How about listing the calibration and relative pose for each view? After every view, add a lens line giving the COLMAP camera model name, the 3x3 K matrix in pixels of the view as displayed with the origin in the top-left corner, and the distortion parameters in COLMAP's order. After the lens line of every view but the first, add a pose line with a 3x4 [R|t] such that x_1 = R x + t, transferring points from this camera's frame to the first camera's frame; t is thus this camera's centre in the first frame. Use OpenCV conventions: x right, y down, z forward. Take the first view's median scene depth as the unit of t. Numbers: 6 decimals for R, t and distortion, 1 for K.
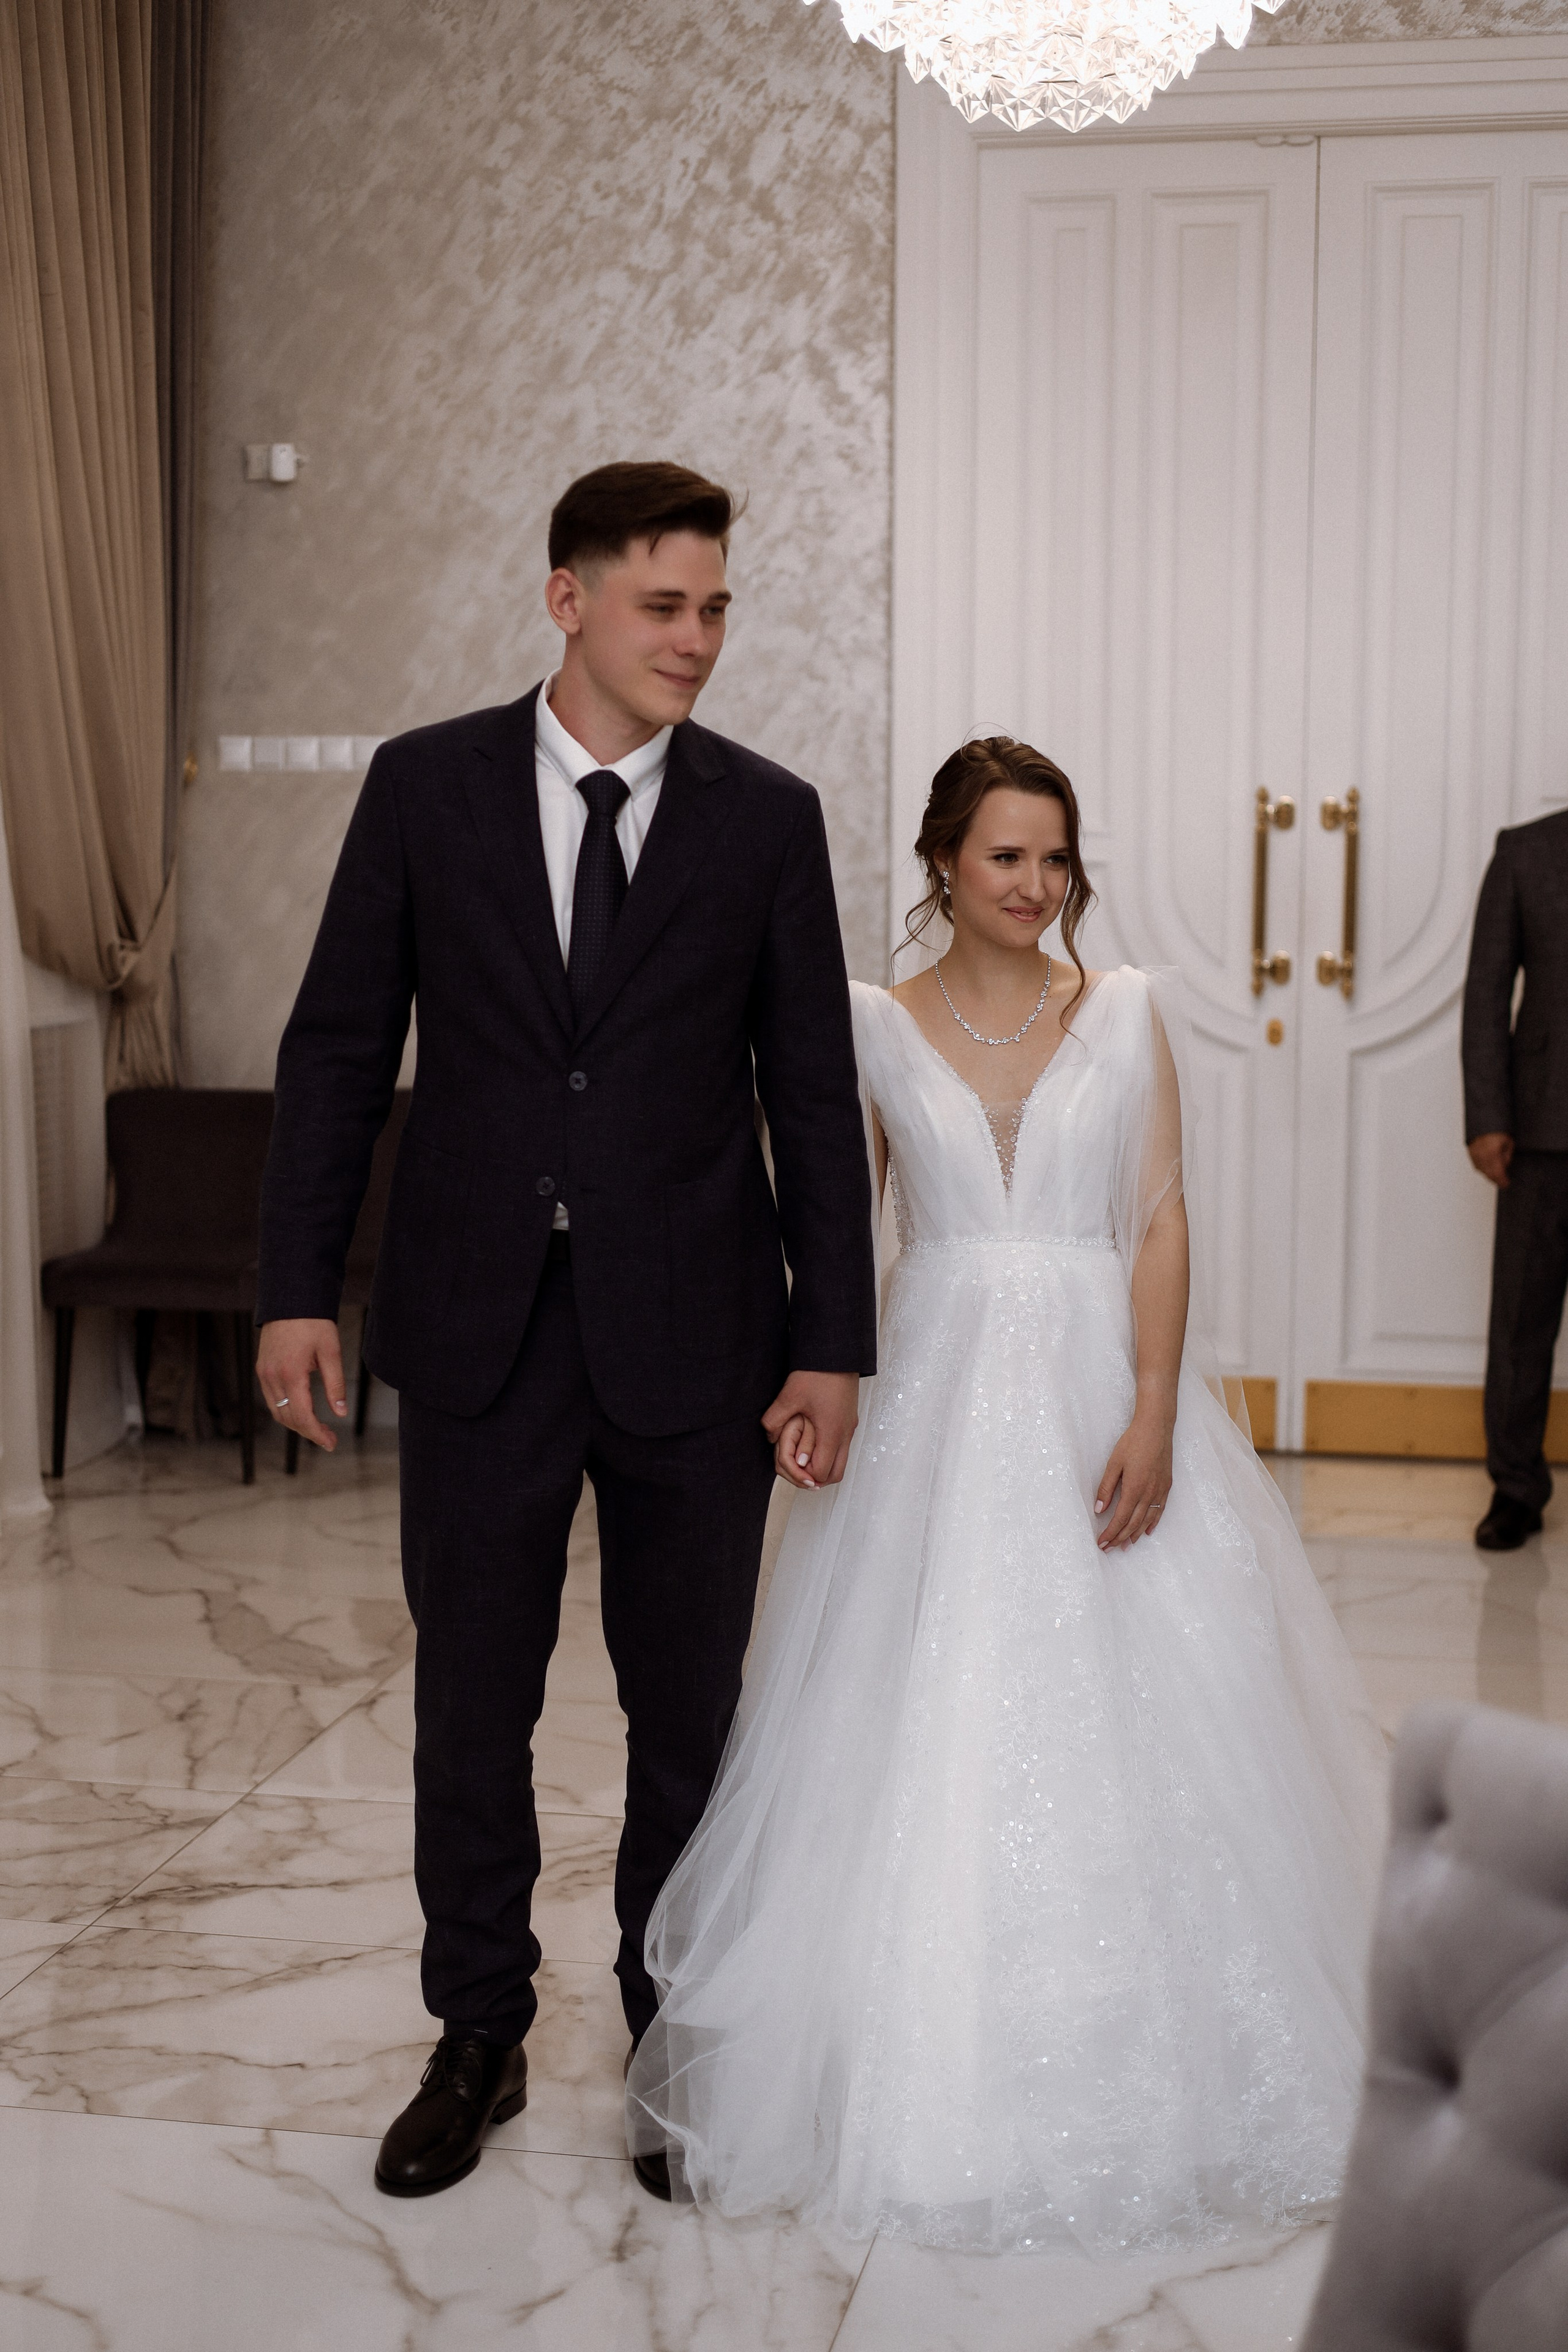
lens RADIAL K [[3406.0, 0, 788.8], [0, 3406.0, 1186.1], [0, 0, 1]] dist [-0.004292, 0.000000]
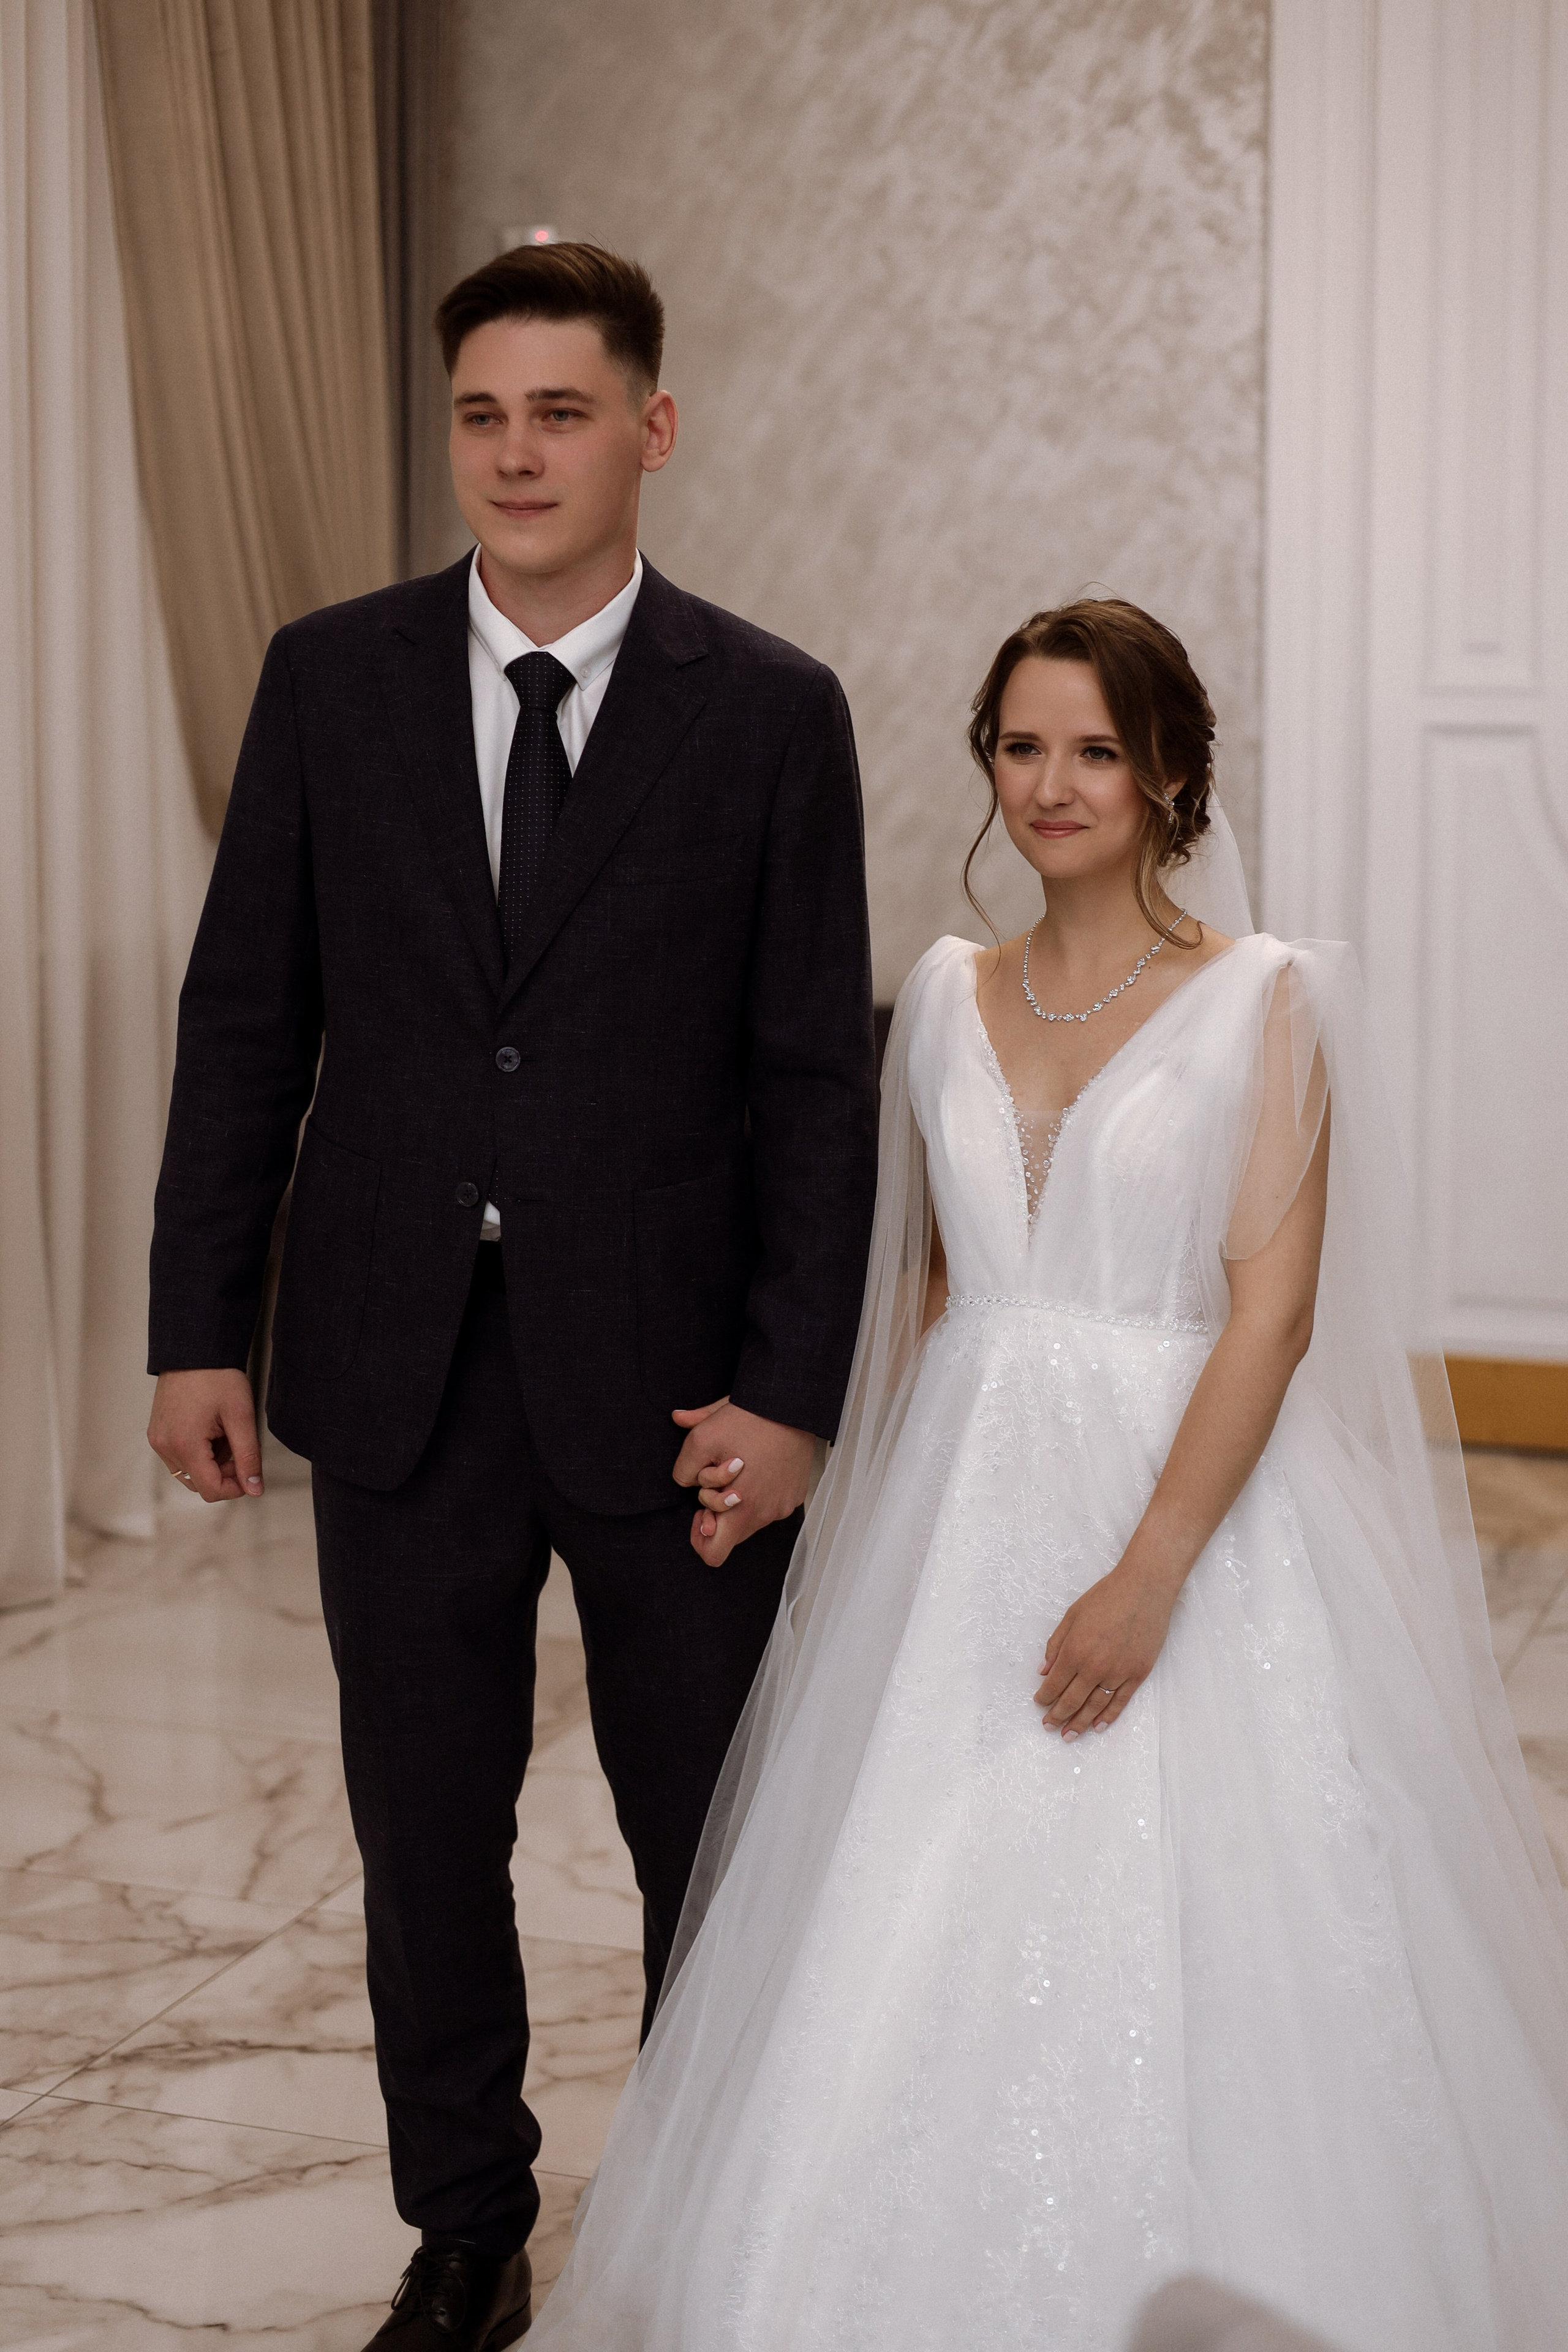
lens RADIAL K [[3754.4, 0, 798.4], [0, 3754.4, 1100.6], [0, 0, 1]] dist [-0.034613, 0.000000]
pose [[0.987751, 0.013960, -0.155415, 0.061118], [-0.011820, 0.999822, 0.014685, -0.018178], [0.155593, -0.012668, 0.987740, 0.100921]]
